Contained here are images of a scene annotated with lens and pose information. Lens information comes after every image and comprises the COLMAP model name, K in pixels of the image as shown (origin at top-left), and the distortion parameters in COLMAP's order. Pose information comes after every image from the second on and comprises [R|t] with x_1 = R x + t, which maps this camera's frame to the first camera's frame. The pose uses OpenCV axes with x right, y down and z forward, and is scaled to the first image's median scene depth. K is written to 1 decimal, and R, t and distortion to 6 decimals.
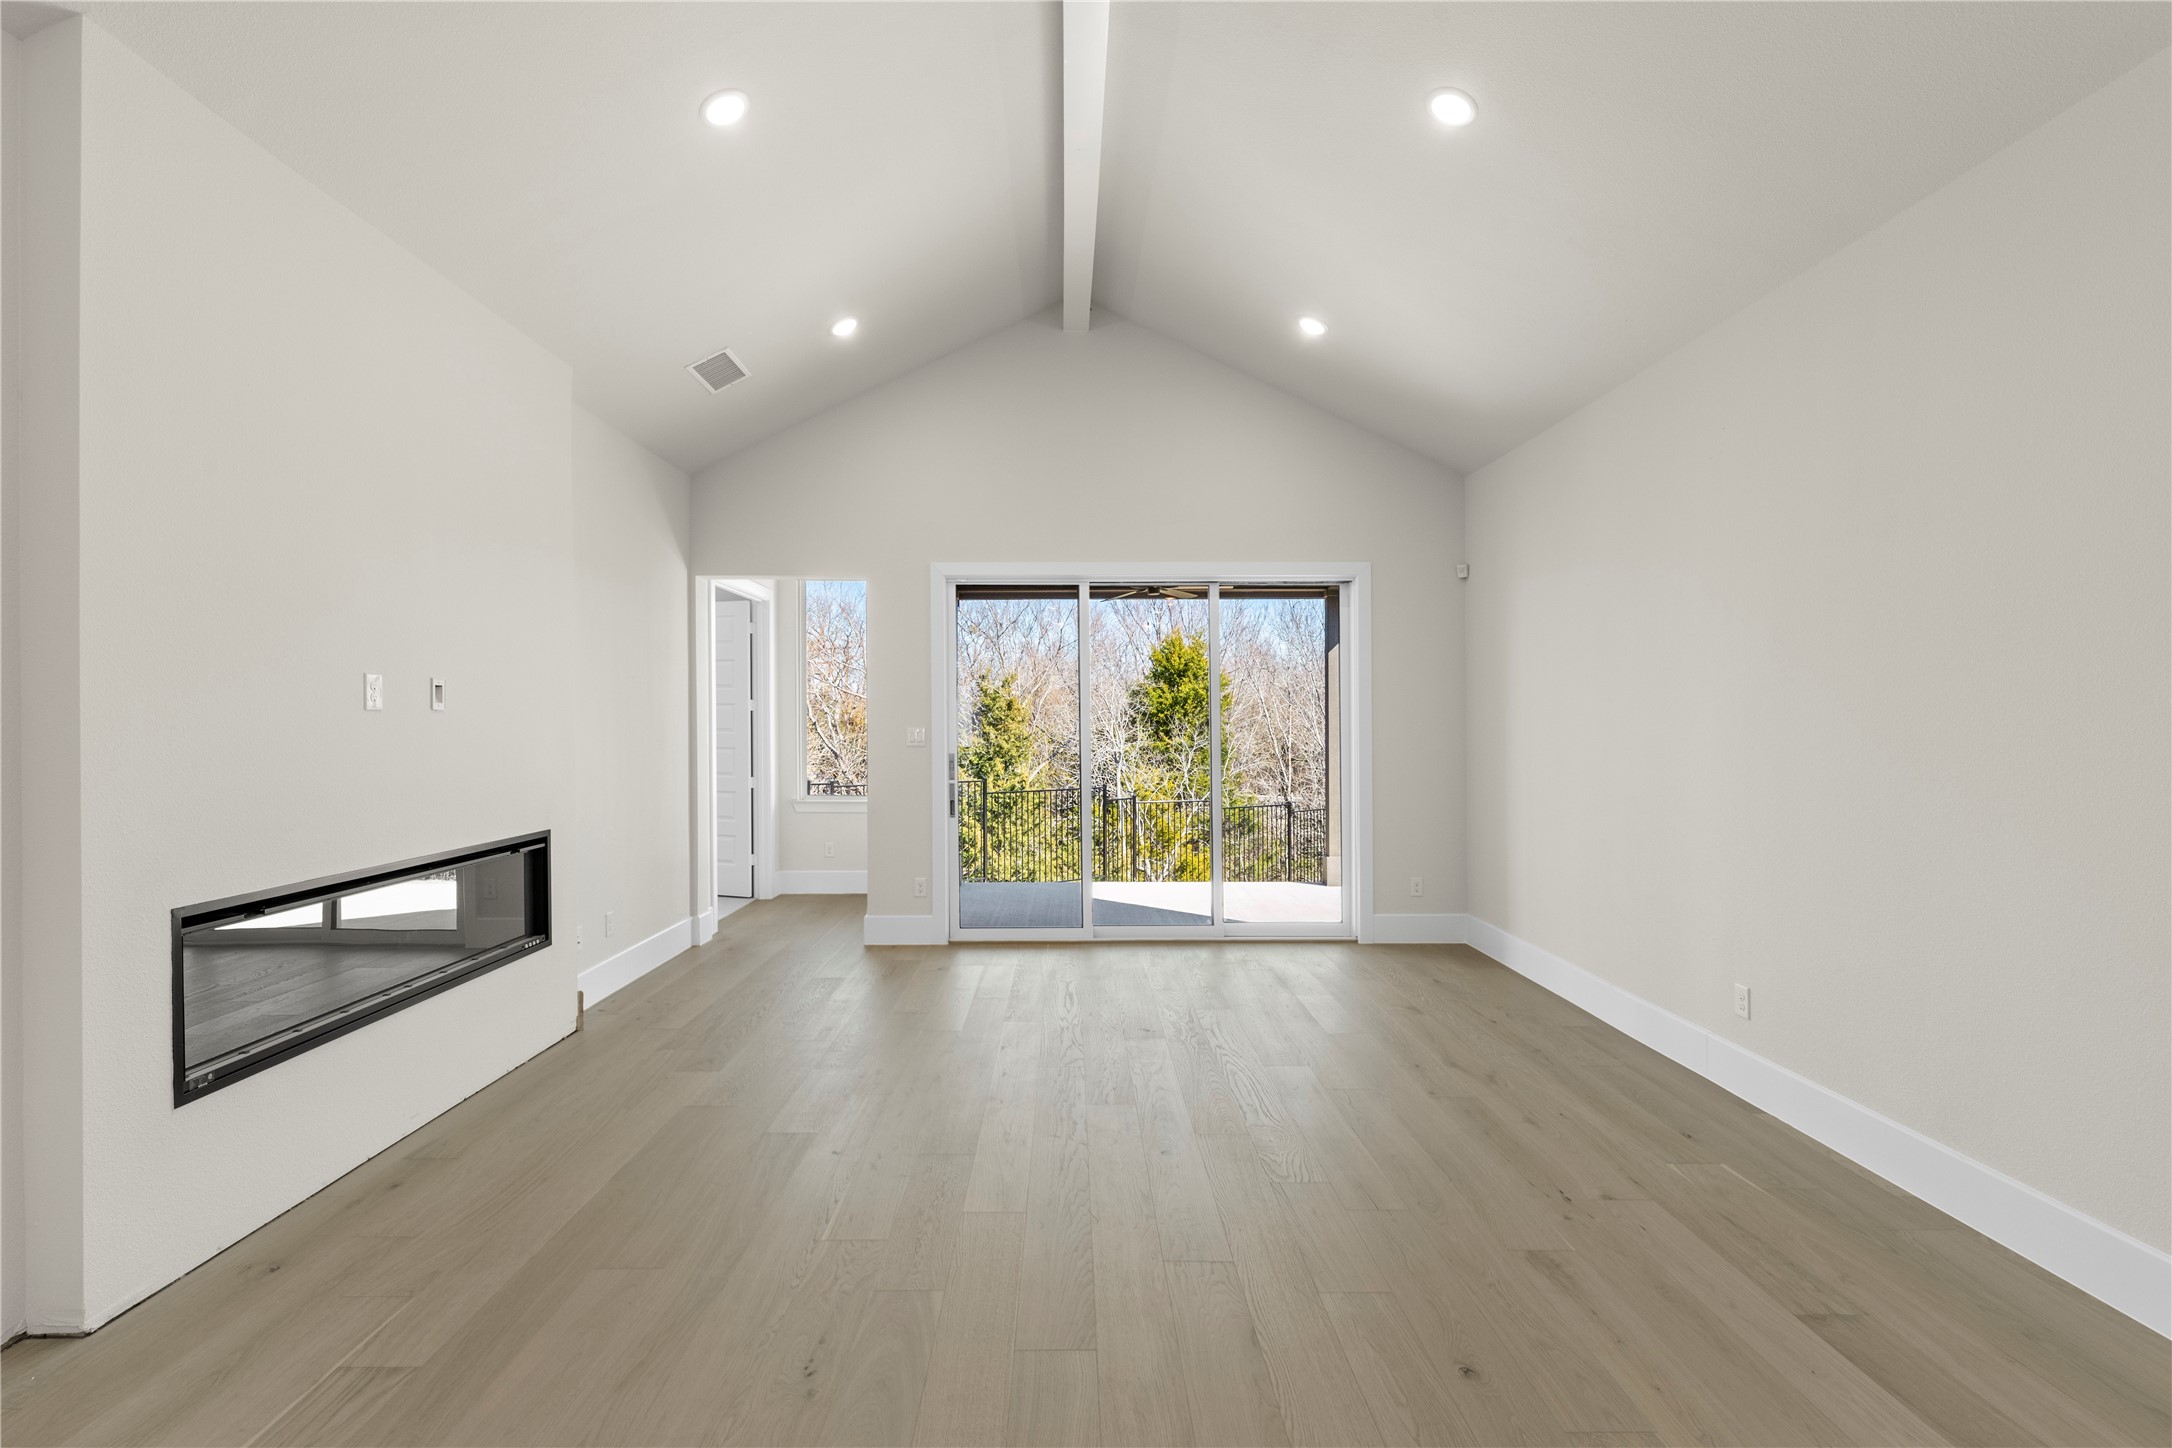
lens RADIAL K [[1001.8, 0, 1066.4], [0, 1001.8, 694.5], [0, 0, 1]] dist [-0.000964, 0.000180]
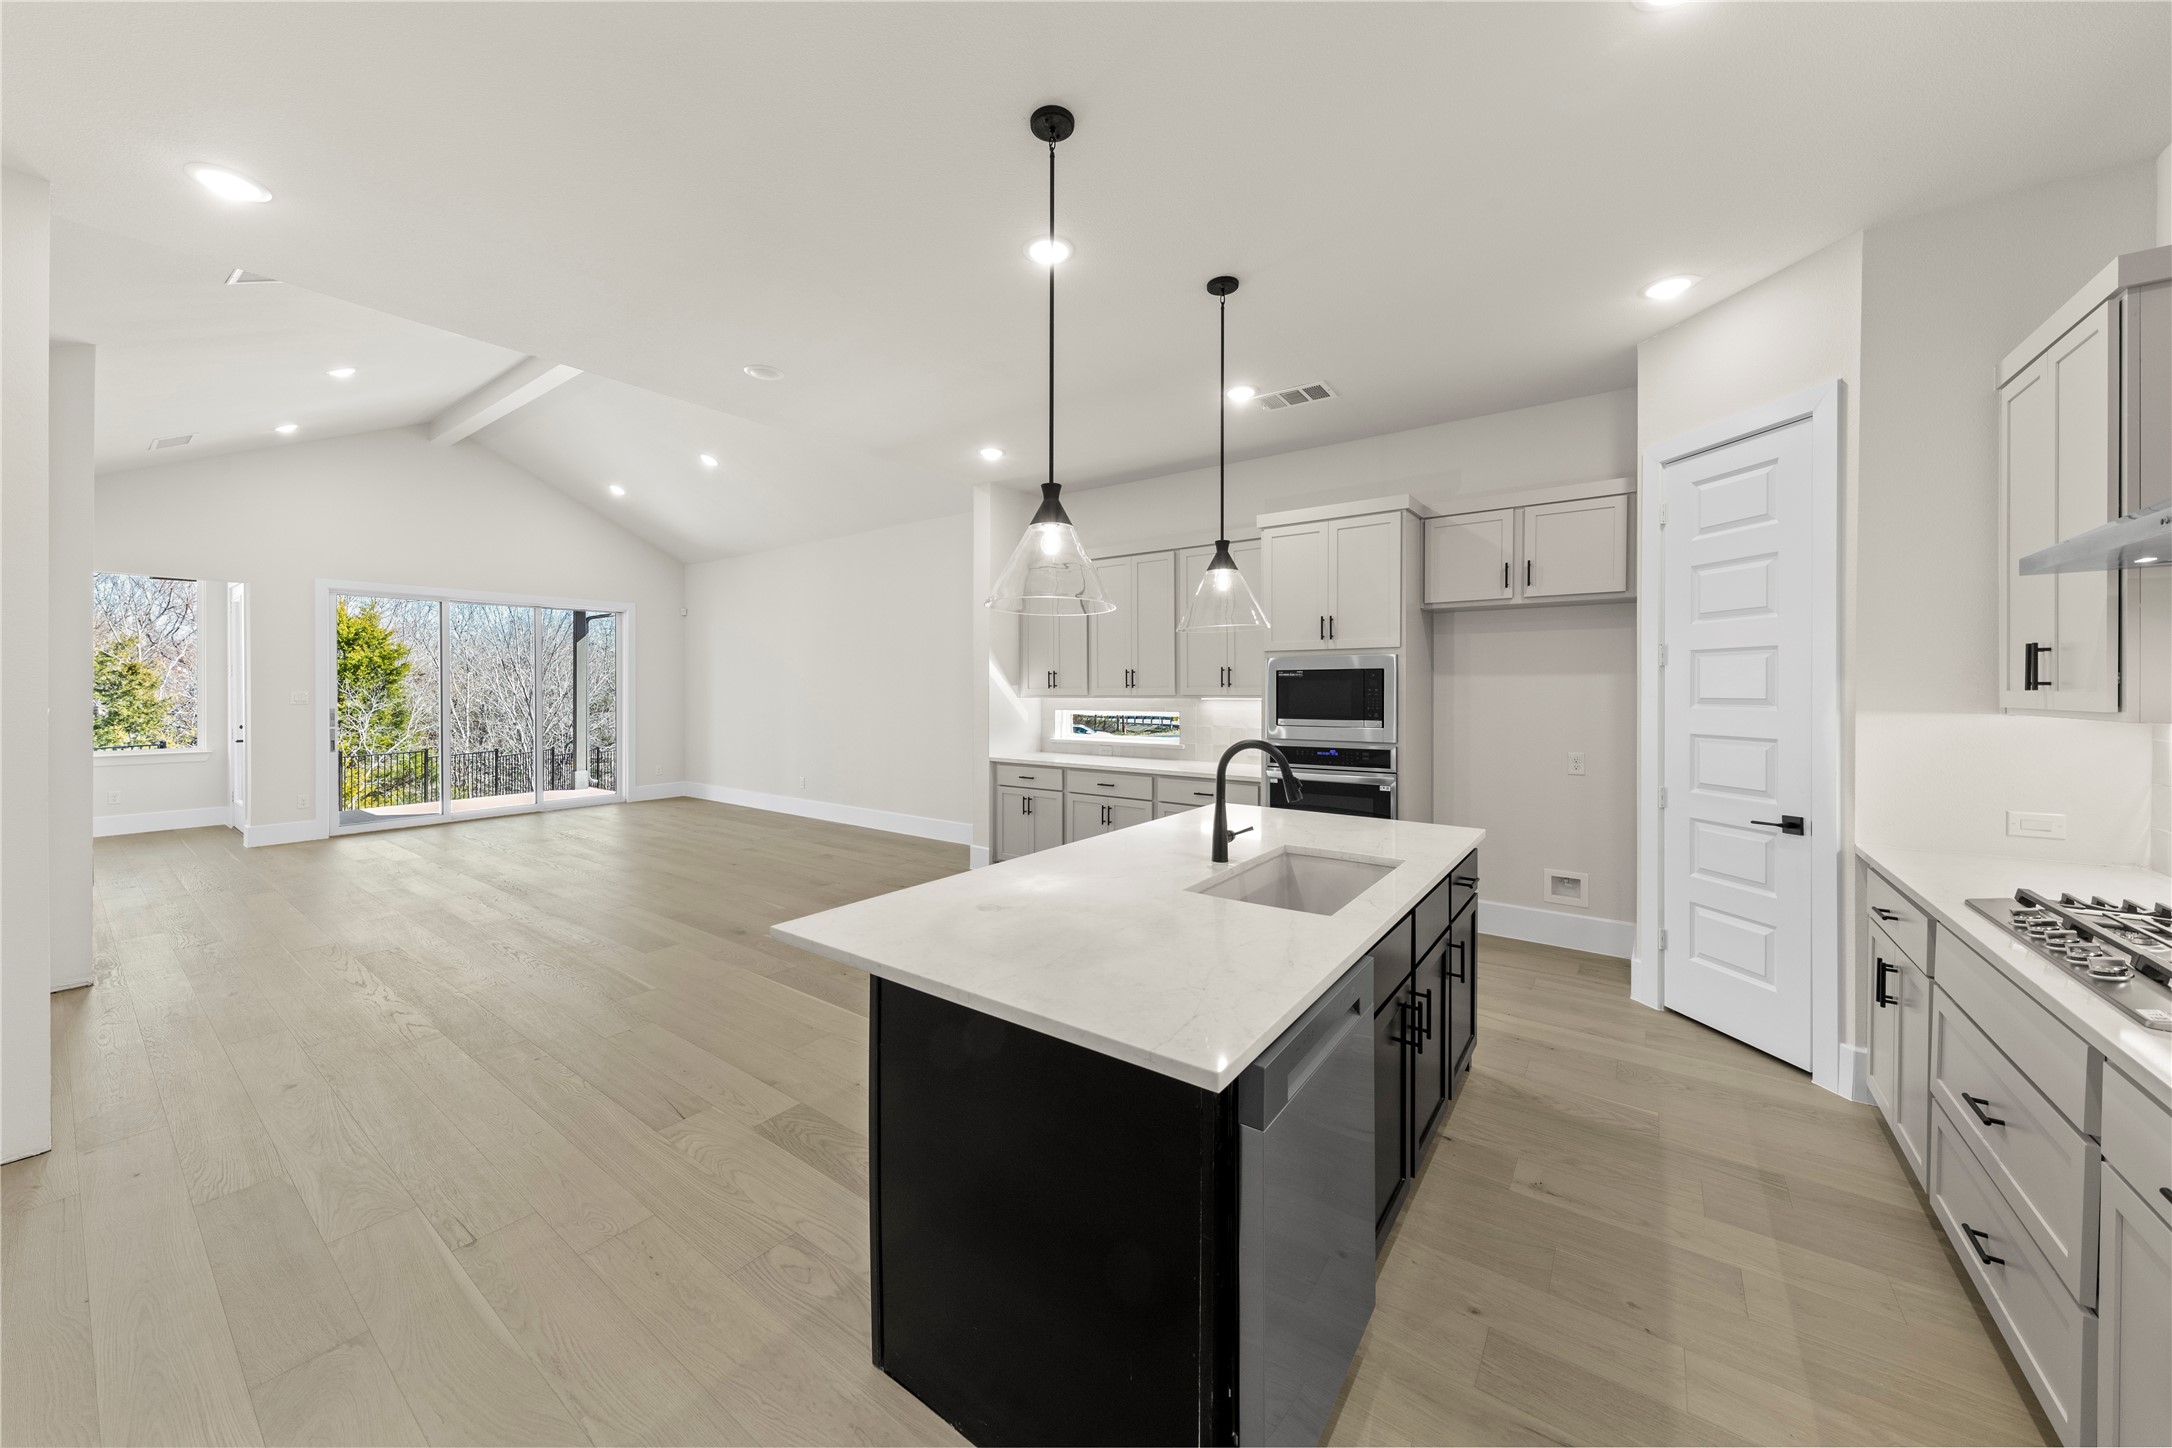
lens RADIAL K [[768.2, 0, 1077.4], [0, 768.2, 691.4], [0, 0, 1]] dist [0.008545, -0.005069]
pose [[0.598914, -0.004747, 0.800799, -0.368591], [-0.022089, 0.999504, 0.022445, -0.016700], [-0.800509, -0.031132, 0.598512, -0.563830]]
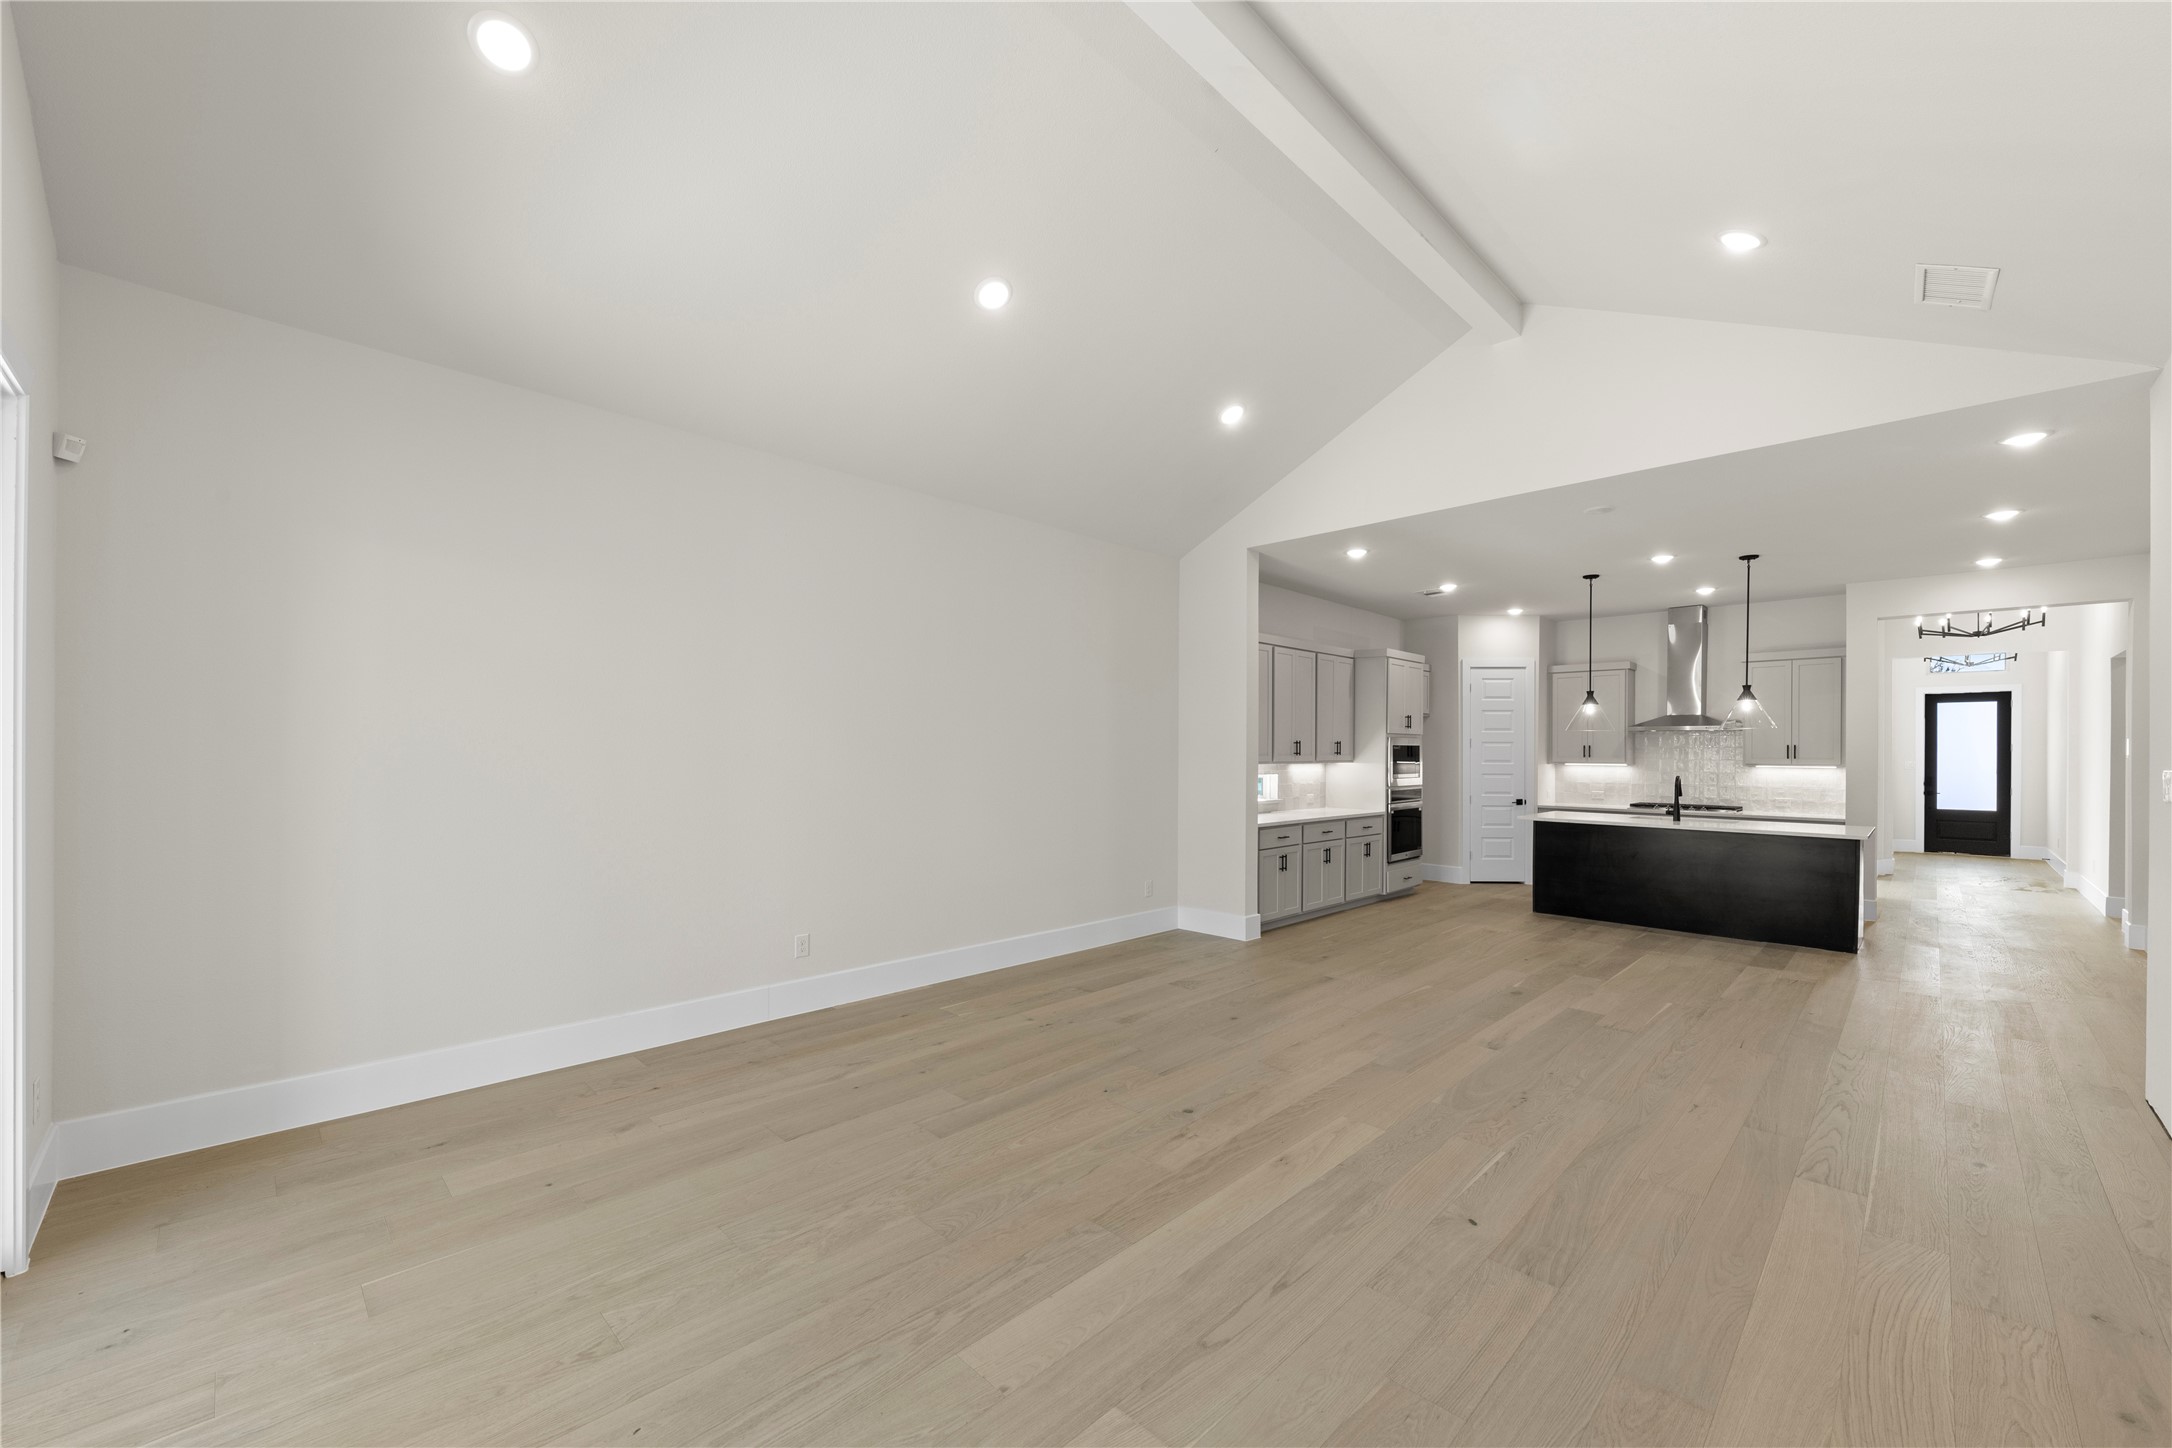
lens RADIAL K [[851.3, 0, 1058.5], [0, 851.3, 745.3], [0, 0, 1]] dist [0.000801, -0.004825]
pose [[-0.694746, 0.001073, 0.719254, -0.271491], [-0.026565, 0.999278, -0.027150, 0.023668], [-0.718765, -0.037969, -0.694216, 0.937099]]
